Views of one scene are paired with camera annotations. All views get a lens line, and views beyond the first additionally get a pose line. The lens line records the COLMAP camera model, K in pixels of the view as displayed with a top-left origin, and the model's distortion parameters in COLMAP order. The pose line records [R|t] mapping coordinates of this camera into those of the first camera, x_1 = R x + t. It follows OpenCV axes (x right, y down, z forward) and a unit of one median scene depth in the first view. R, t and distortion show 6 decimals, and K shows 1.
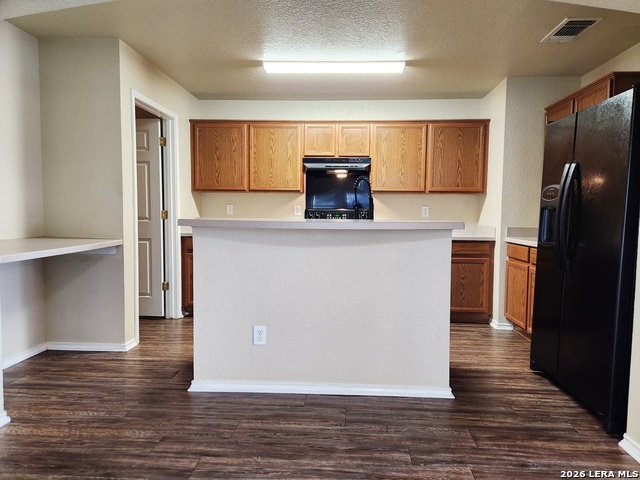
lens RADIAL K [[424.0, 0, 320.0], [0, 424.0, 240.0], [0, 0, 1]] dist [0.002751, -0.001501]
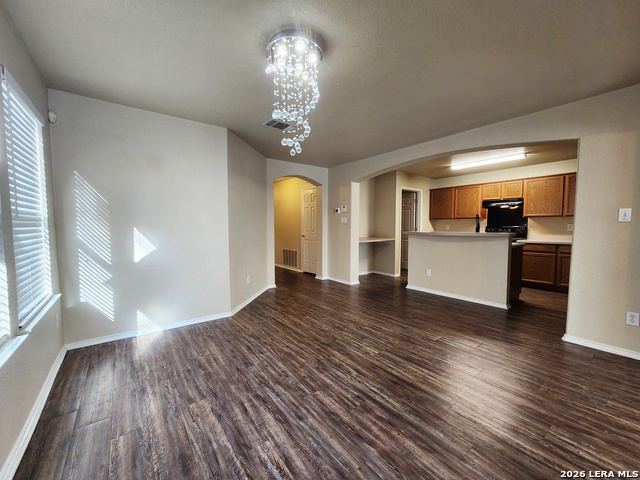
lens RADIAL K [[259.1, 0, 320.0], [0, 259.1, 240.0], [0, 0, 1]] dist [-0.000377, -0.000396]
pose [[0.649569, 0.027668, -0.759799, 0.410984], [-0.037117, 0.999300, 0.004657, 0.014575], [0.759396, 0.025177, 0.650141, -0.407973]]
